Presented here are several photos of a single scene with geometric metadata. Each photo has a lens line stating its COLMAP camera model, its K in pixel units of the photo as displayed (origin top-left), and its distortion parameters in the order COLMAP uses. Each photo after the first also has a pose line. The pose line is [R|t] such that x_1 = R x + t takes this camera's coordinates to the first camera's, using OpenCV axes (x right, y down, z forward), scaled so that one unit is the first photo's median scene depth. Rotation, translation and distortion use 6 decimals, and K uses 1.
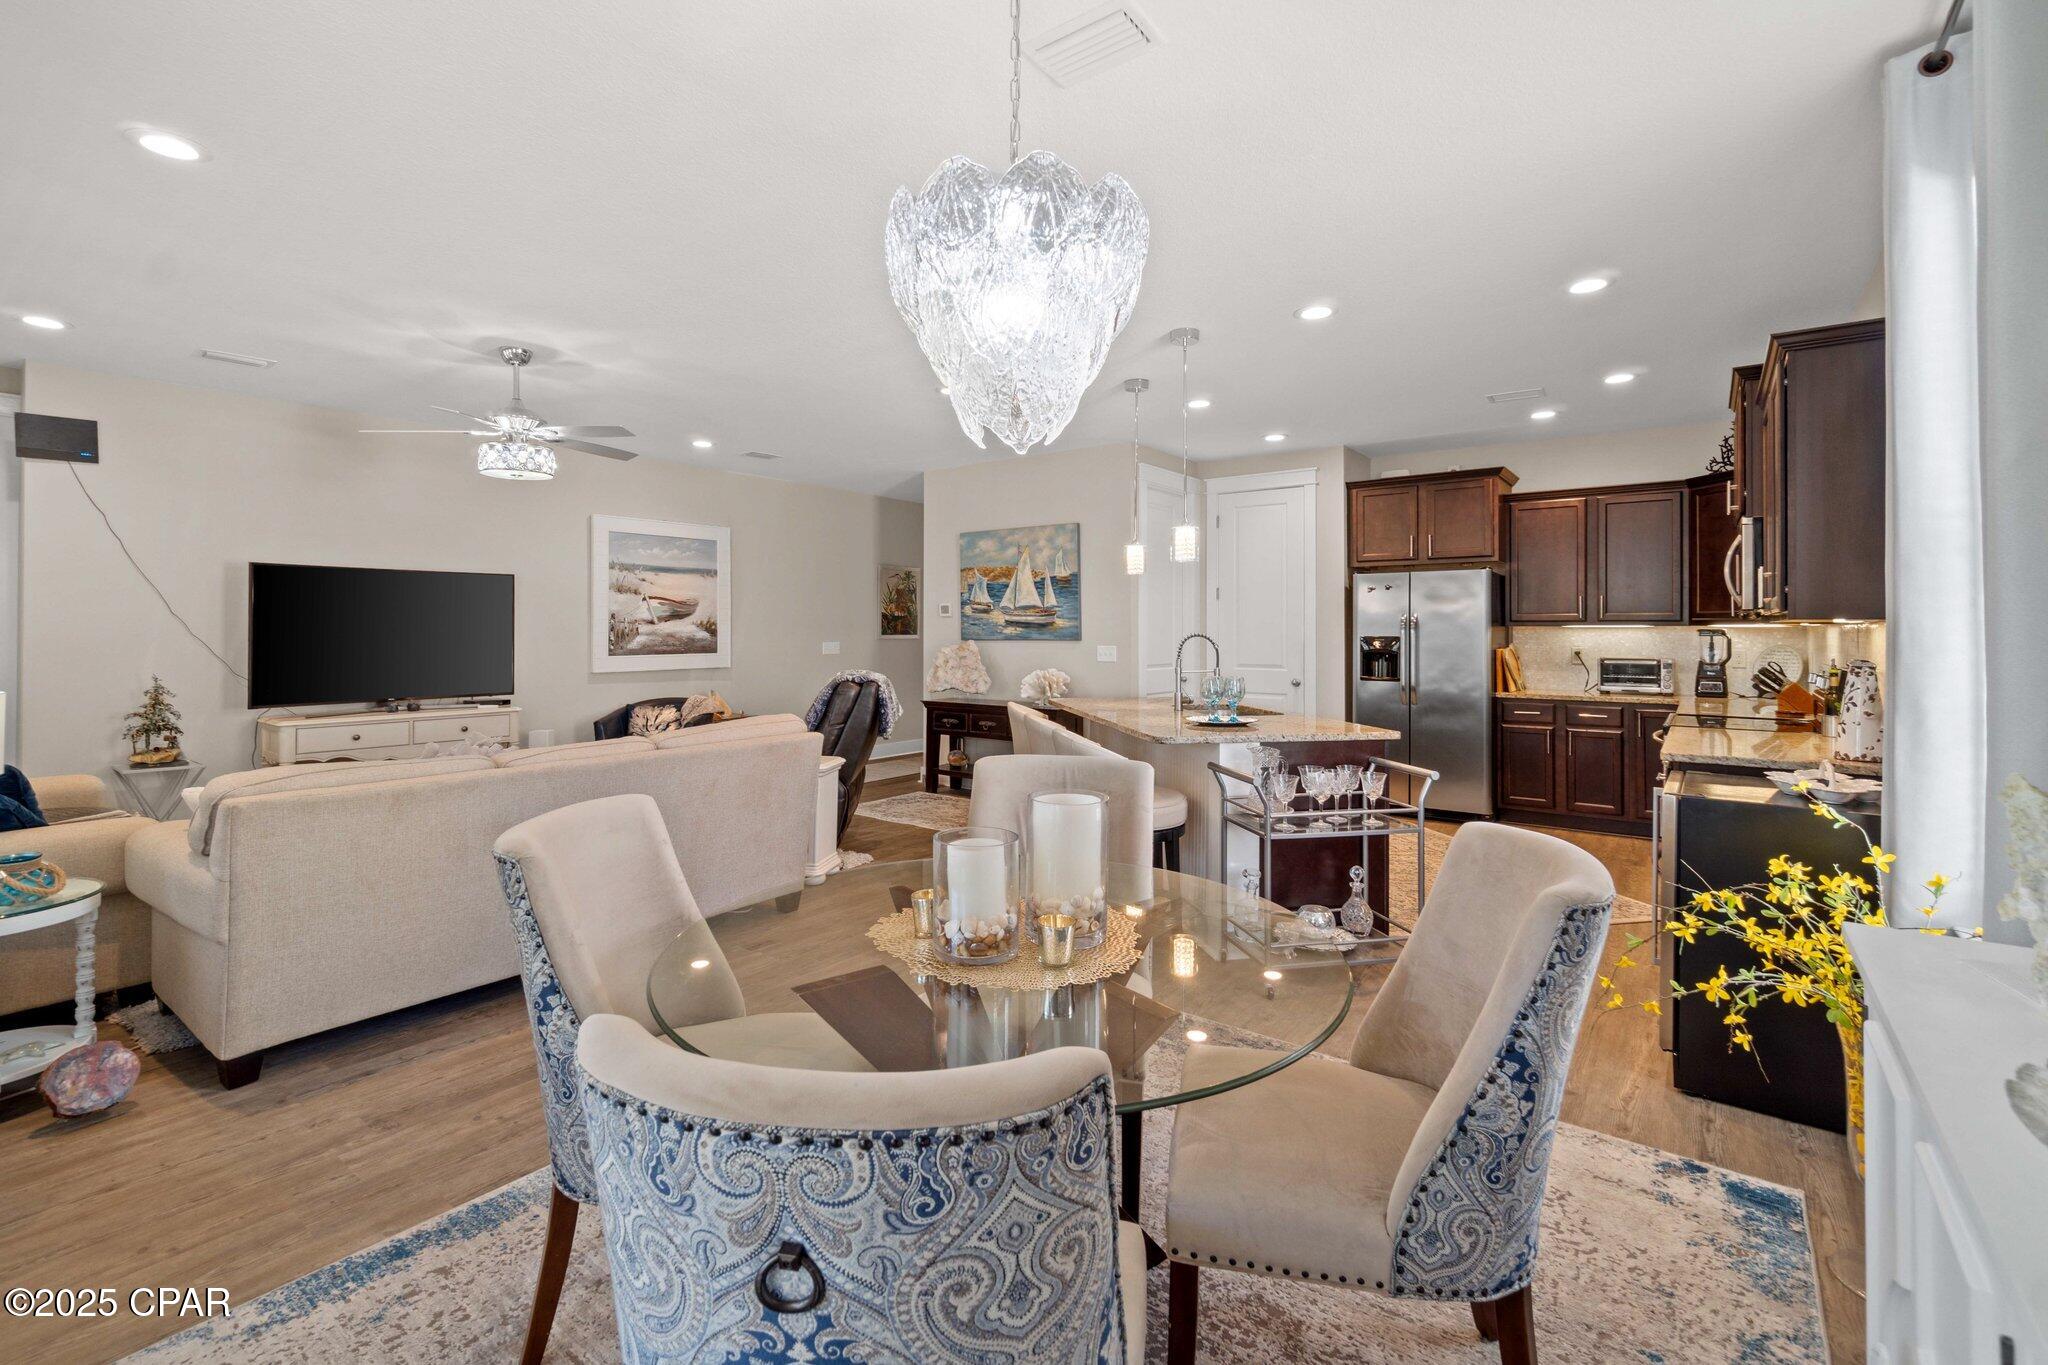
lens RADIAL K [[909.2, 0, 1021.4], [0, 909.2, 621.9], [0, 0, 1]] dist [-0.000550, -0.000252]
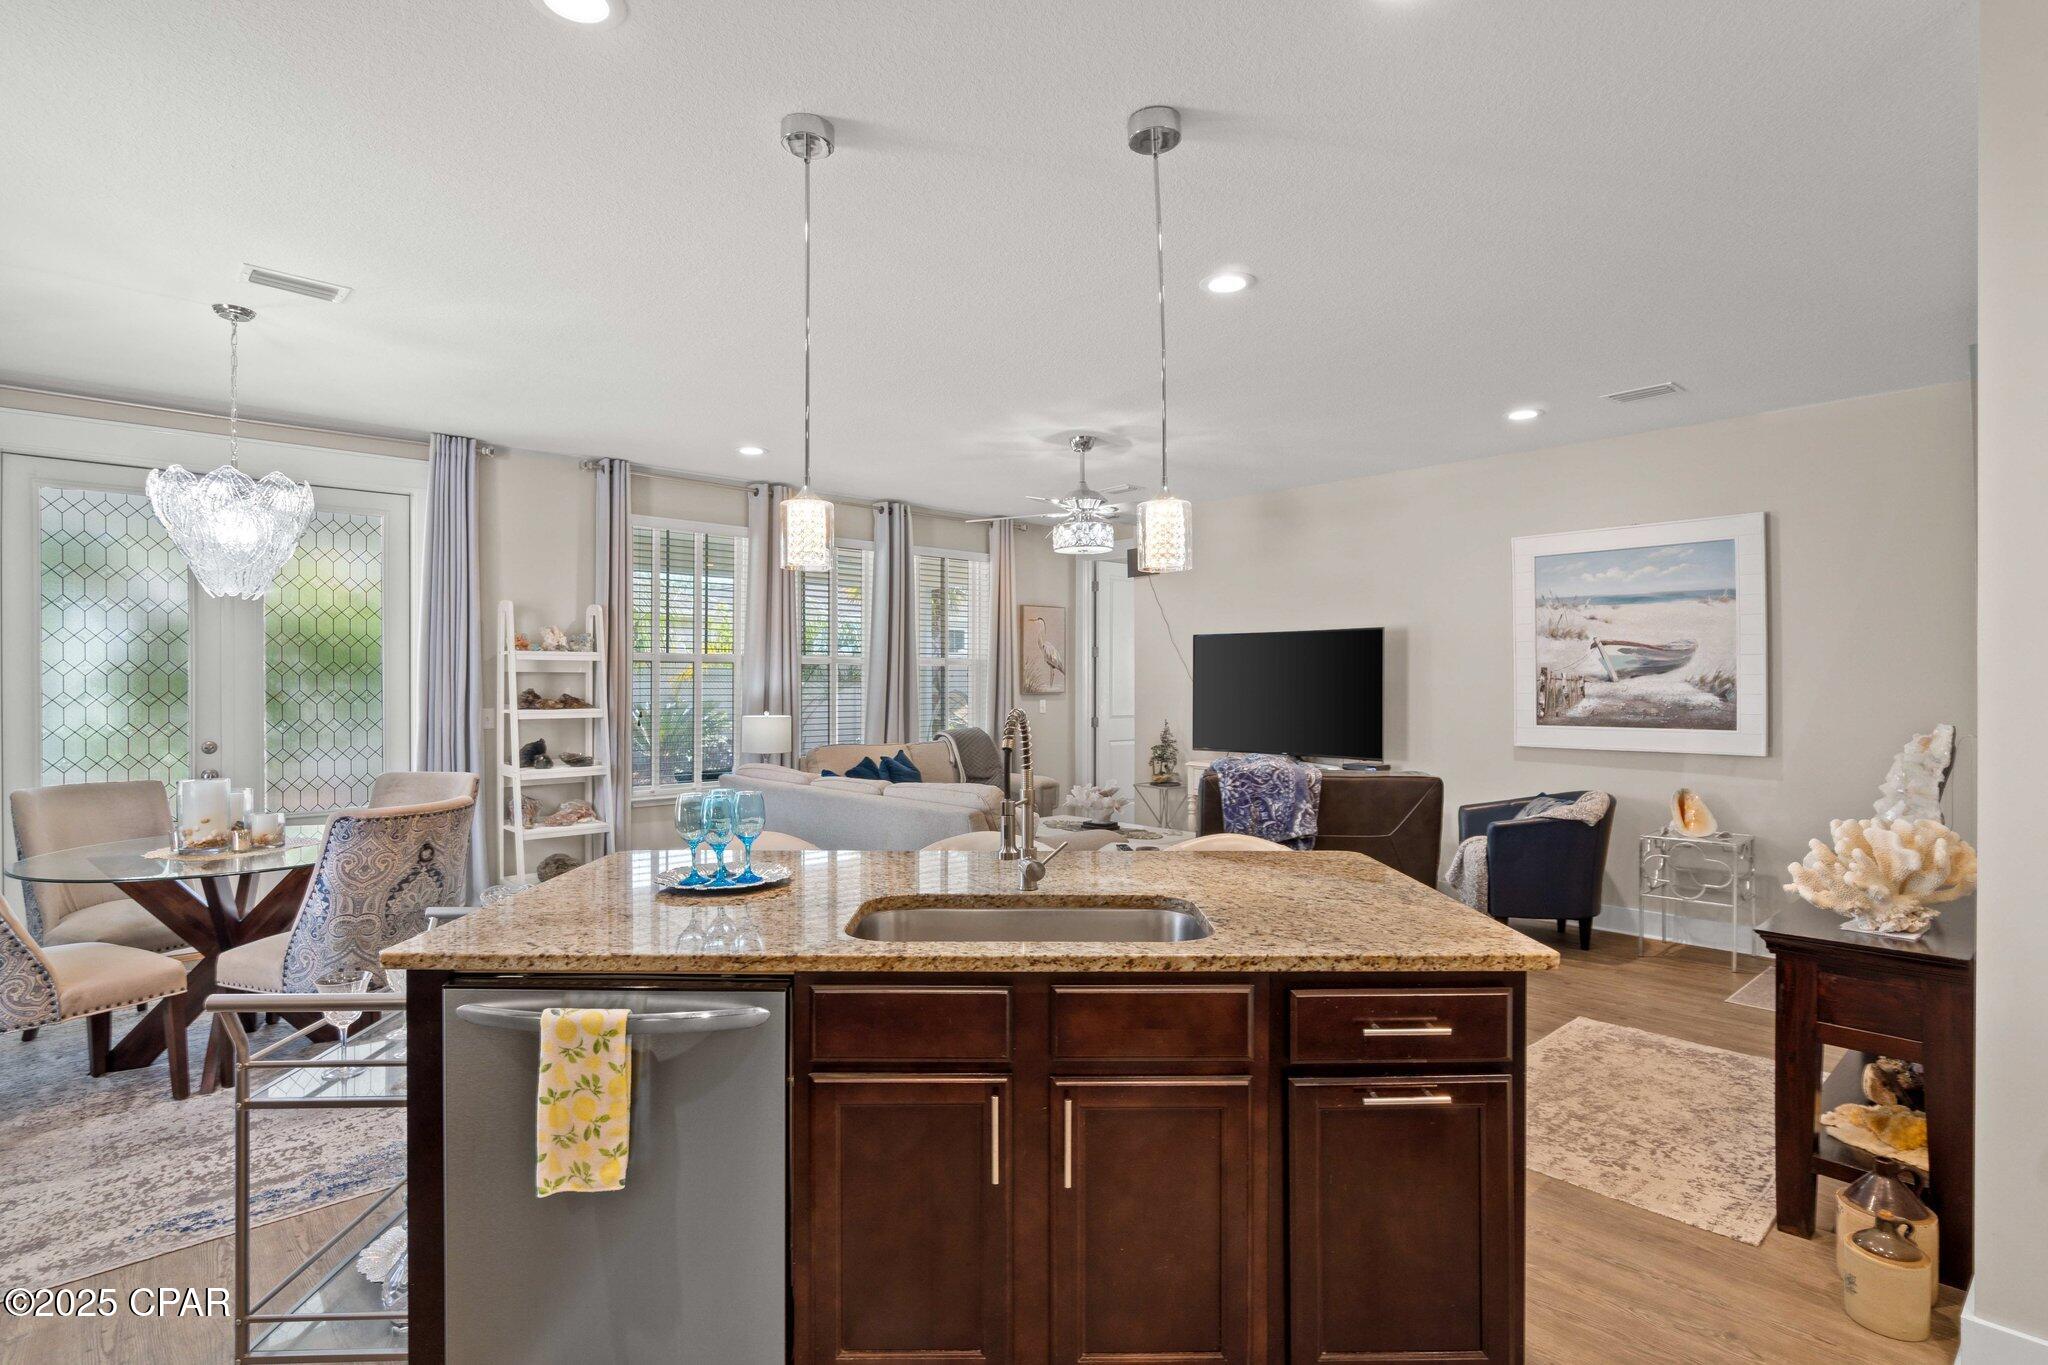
lens RADIAL K [[1014.0, 0, 1015.1], [0, 1014.0, 684.9], [0, 0, 1]] dist [-0.017110, 0.000036]
pose [[-0.179078, 0.002528, -0.983832, 0.468916], [0.006960, 0.999975, 0.001303, 0.000936], [0.983810, -0.006614, -0.179092, 0.795365]]
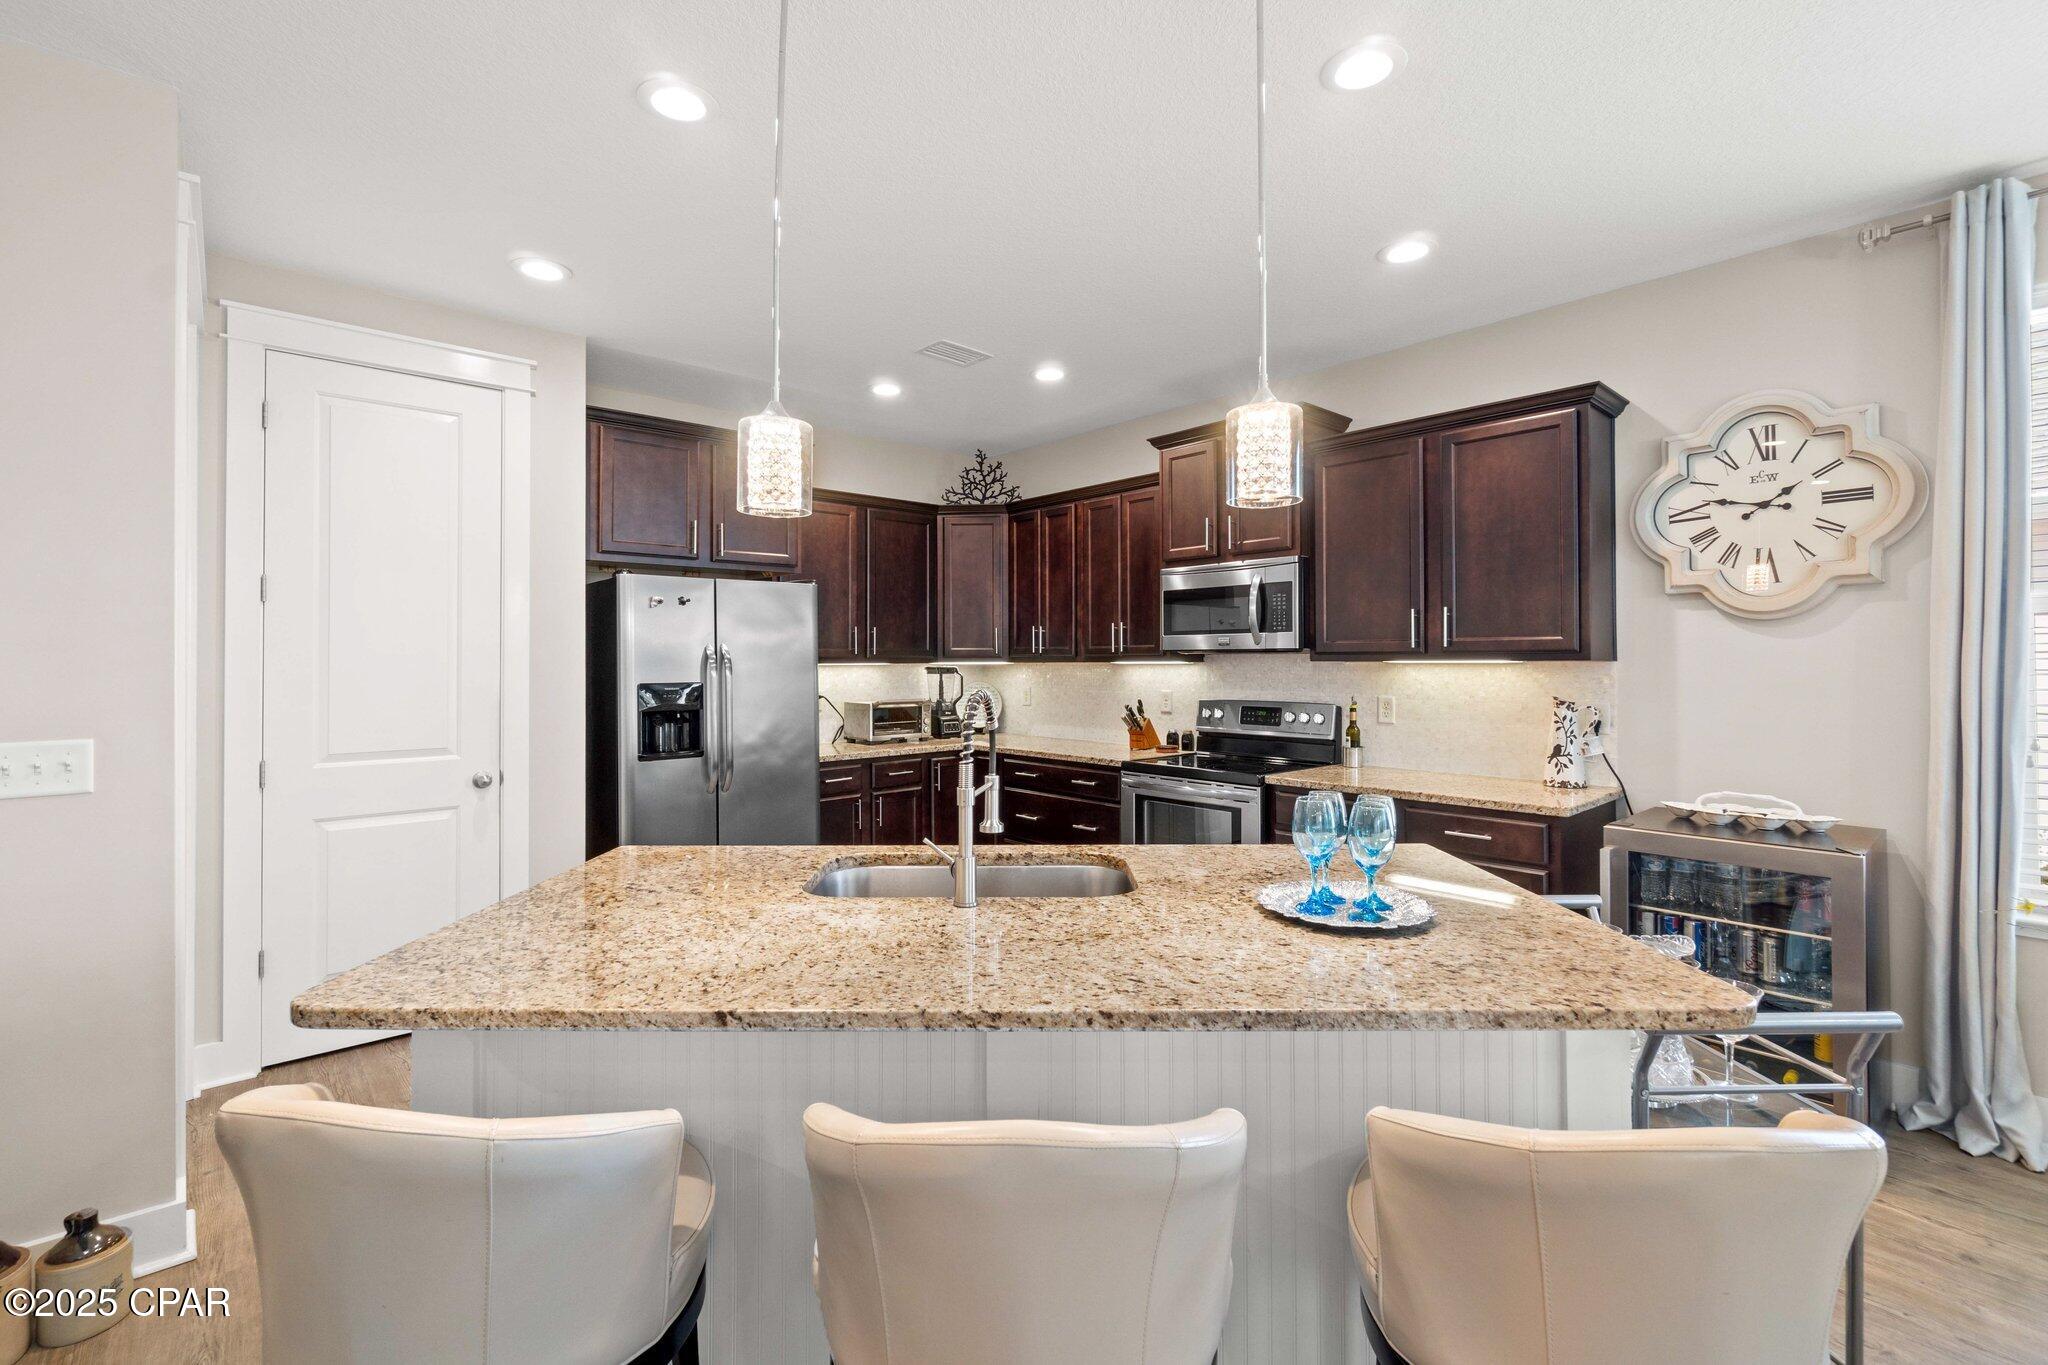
lens RADIAL K [[896.7, 0, 1015.9], [0, 896.7, 649.3], [0, 0, 1]] dist [0.000718, -0.000624]
pose [[0.193274, 0.011006, 0.981083, -0.132868], [-0.003663, 0.999938, -0.010496, -0.000744], [-0.981138, -0.001565, 0.193302, 0.673953]]
